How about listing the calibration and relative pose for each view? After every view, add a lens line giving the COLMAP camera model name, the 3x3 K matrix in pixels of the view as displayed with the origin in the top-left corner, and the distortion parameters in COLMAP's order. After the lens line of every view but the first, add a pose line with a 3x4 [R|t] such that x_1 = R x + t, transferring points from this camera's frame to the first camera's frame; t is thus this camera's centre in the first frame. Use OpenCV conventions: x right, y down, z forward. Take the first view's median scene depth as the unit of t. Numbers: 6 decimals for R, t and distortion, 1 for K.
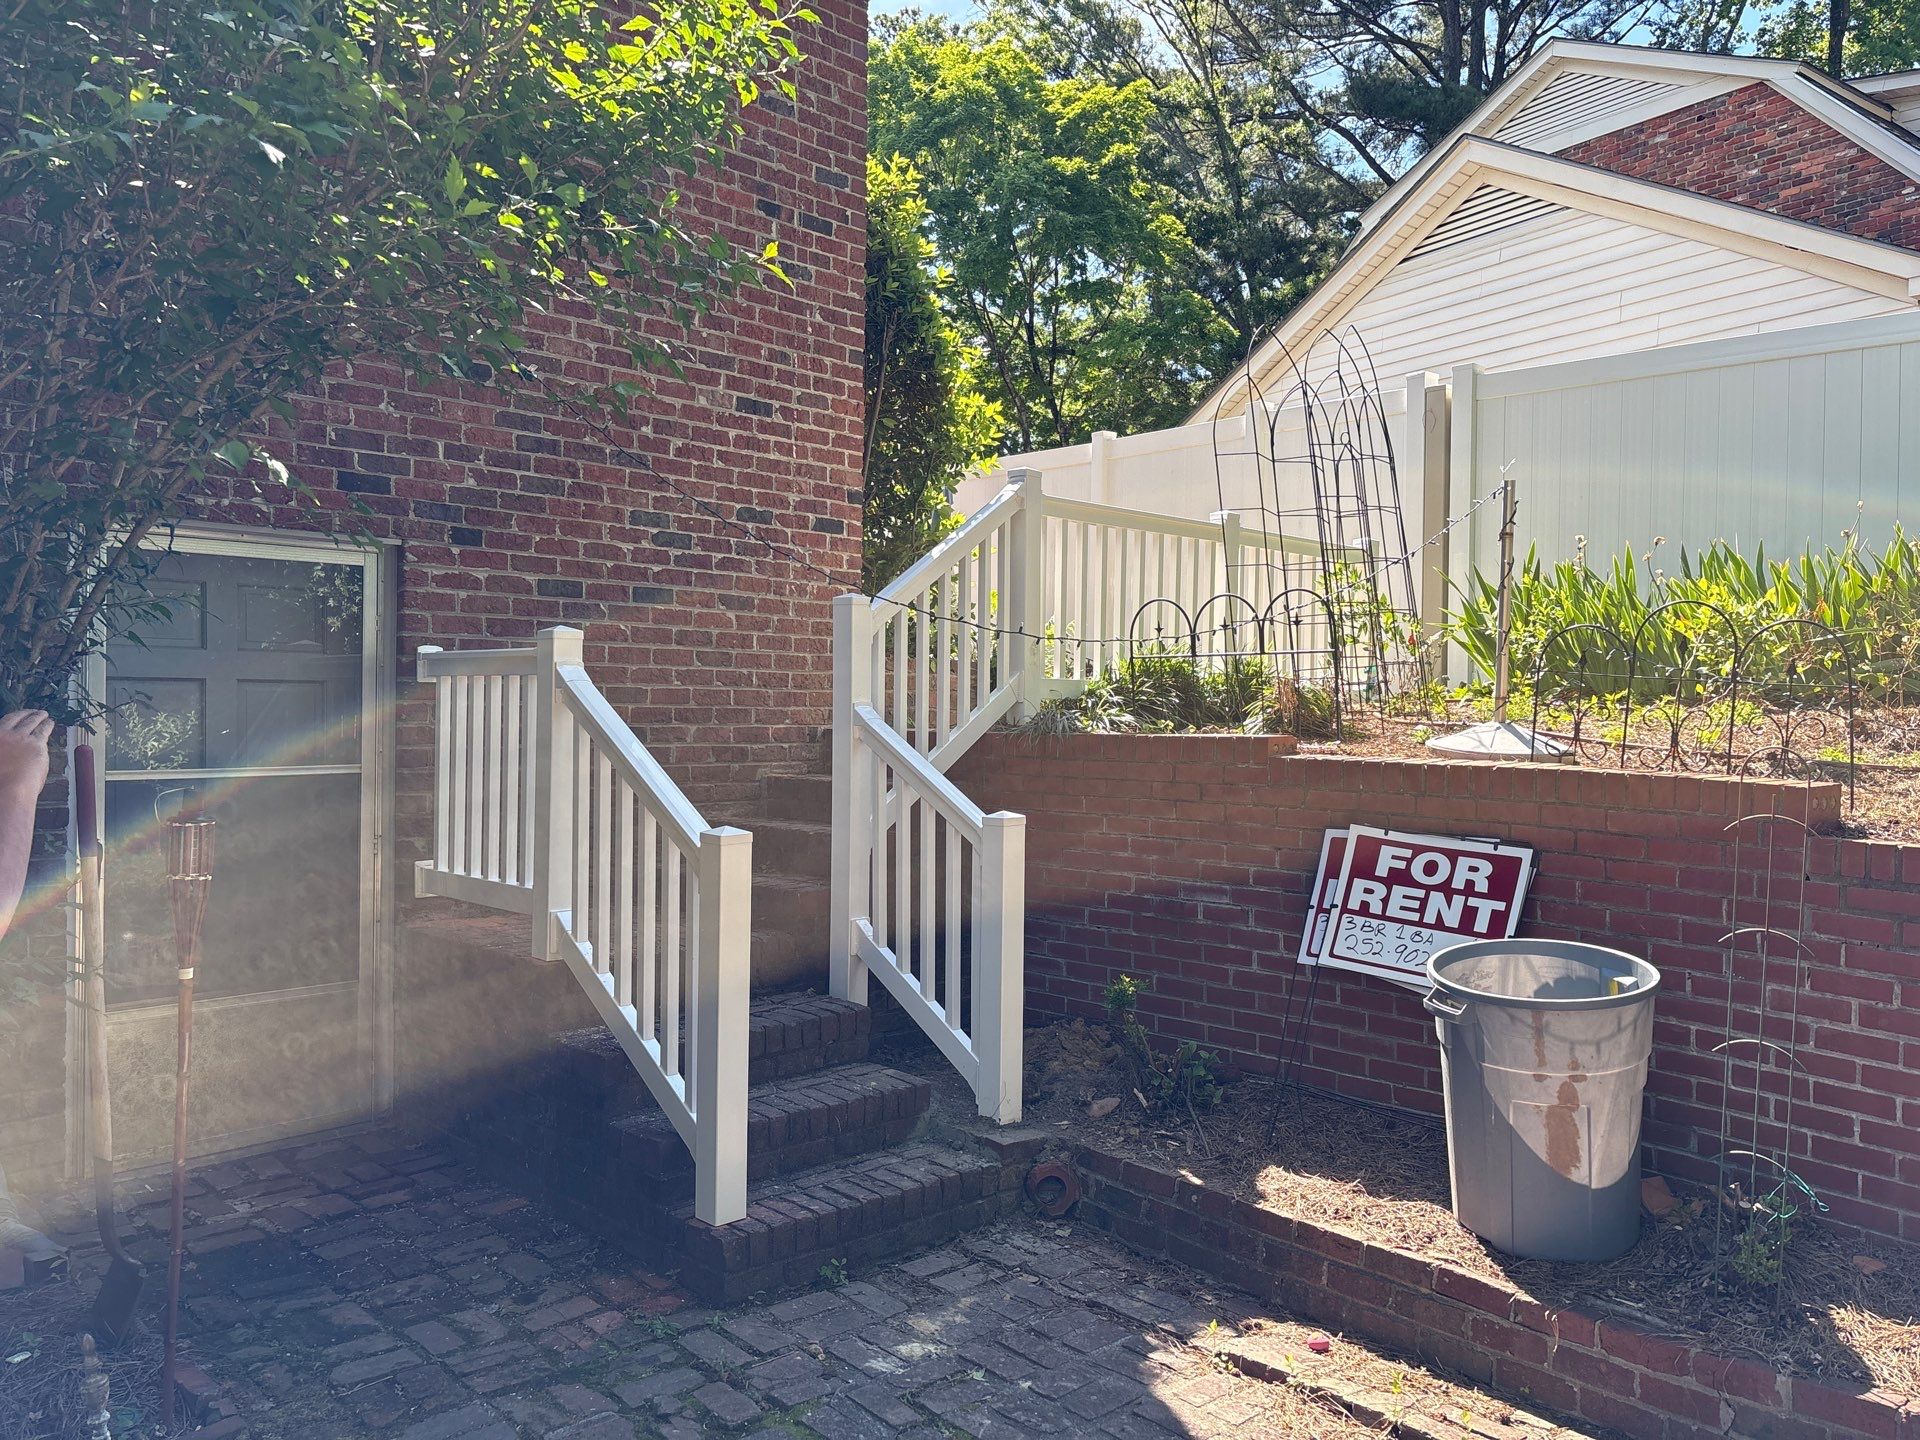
lens RADIAL K [[1439.3, 0, 911.4], [0, 1439.3, 745.3], [0, 0, 1]] dist [0.001178, -0.003616]
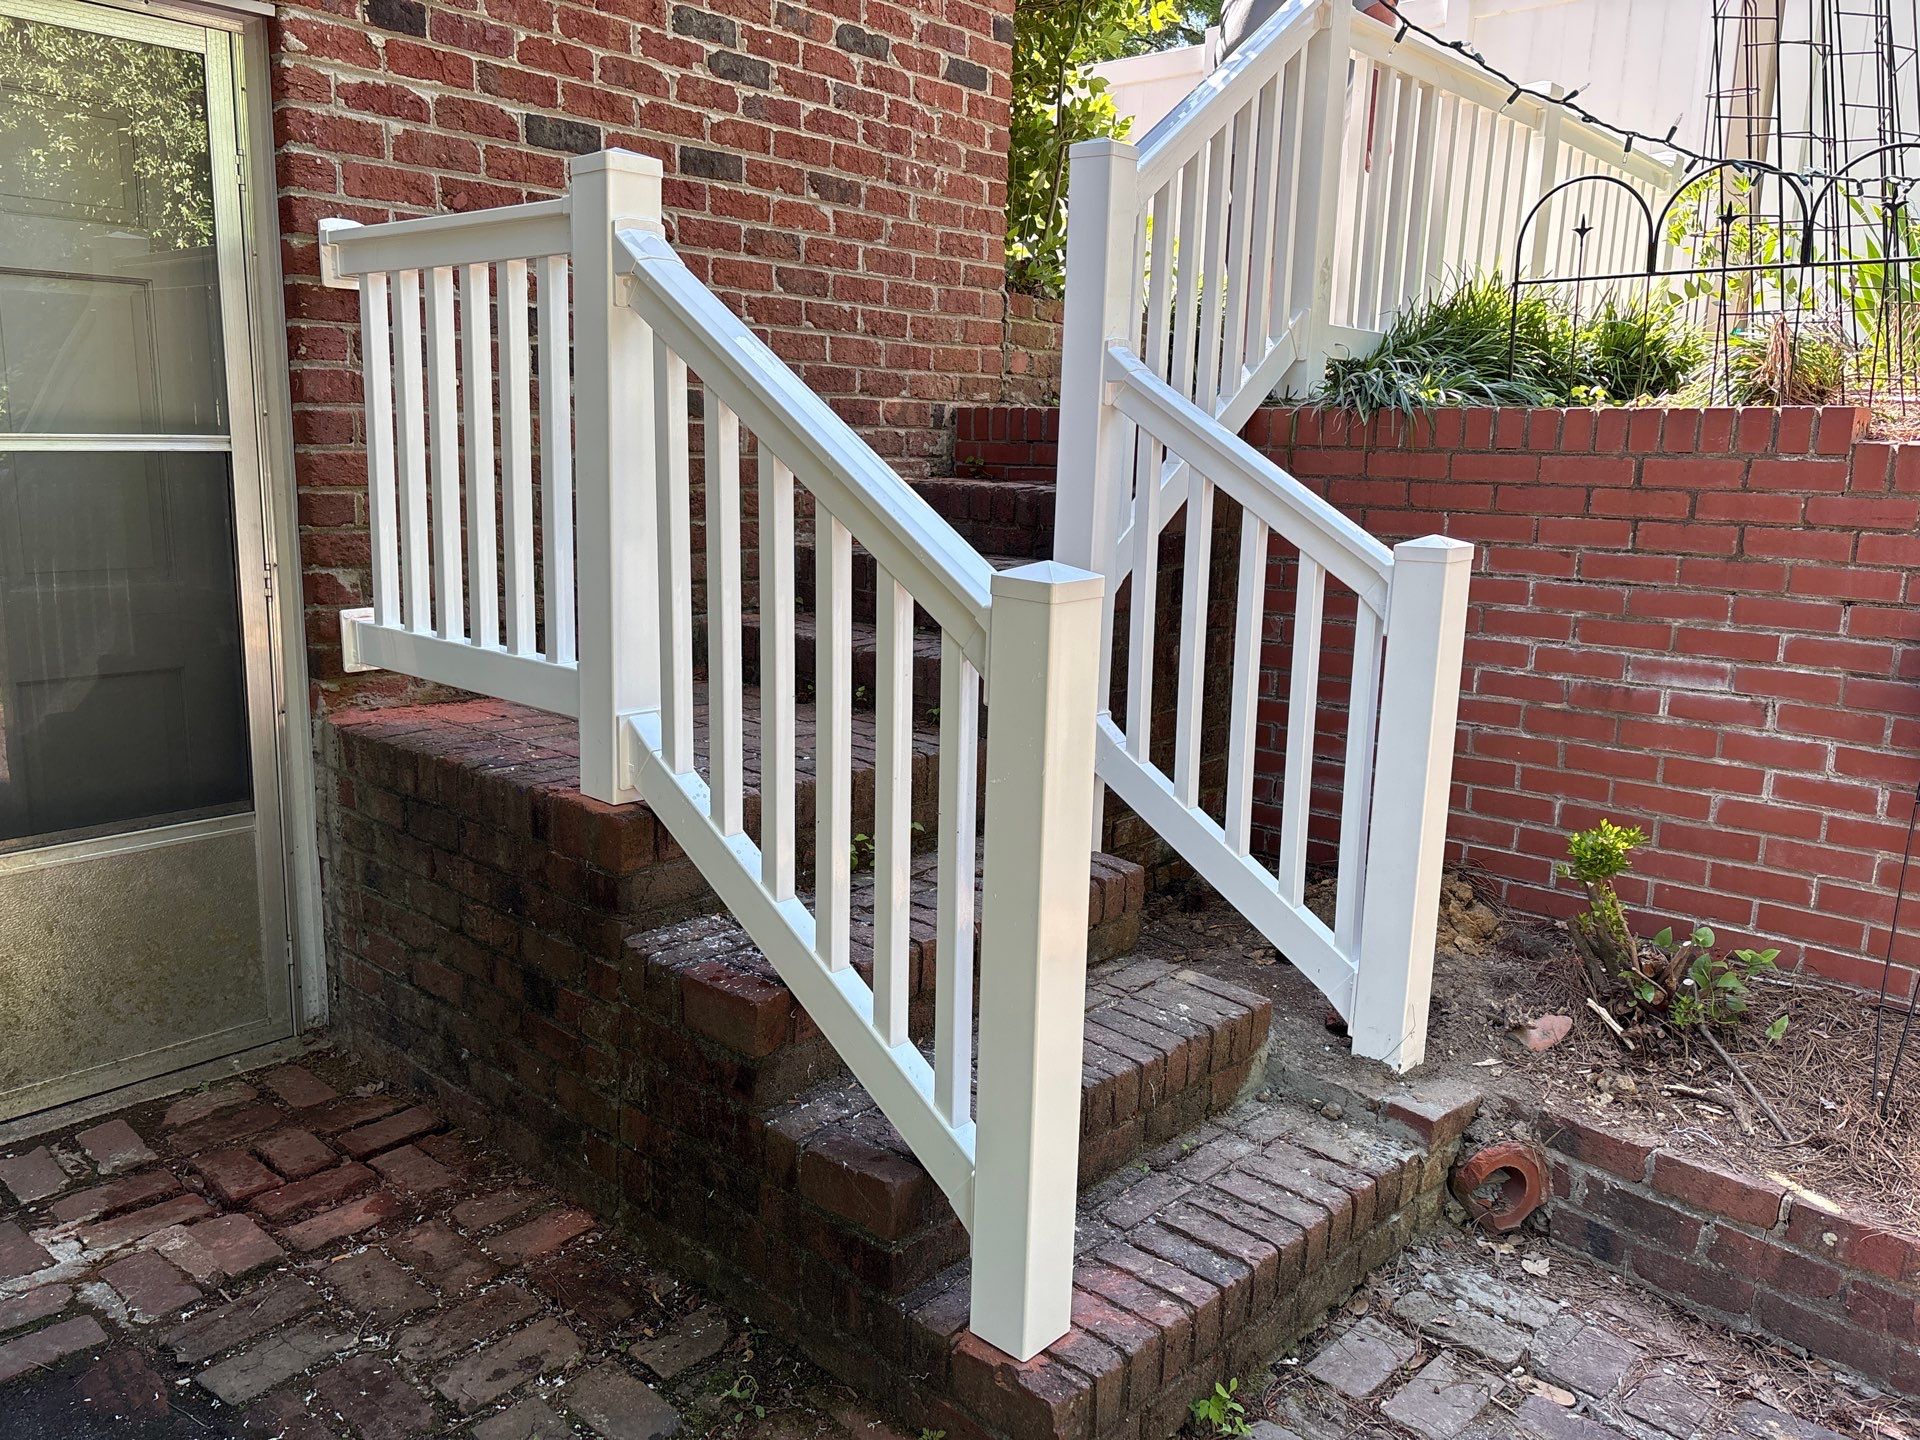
lens RADIAL K [[1439.3, 0, 911.4], [0, 1439.3, 745.3], [0, 0, 1]] dist [0.001178, -0.003616]
pose [[0.997714, 0.000419, 0.067584, -0.171521], [-0.013173, 0.982007, 0.188386, 0.024389], [-0.066289, -0.188846, 0.979767, 0.453449]]
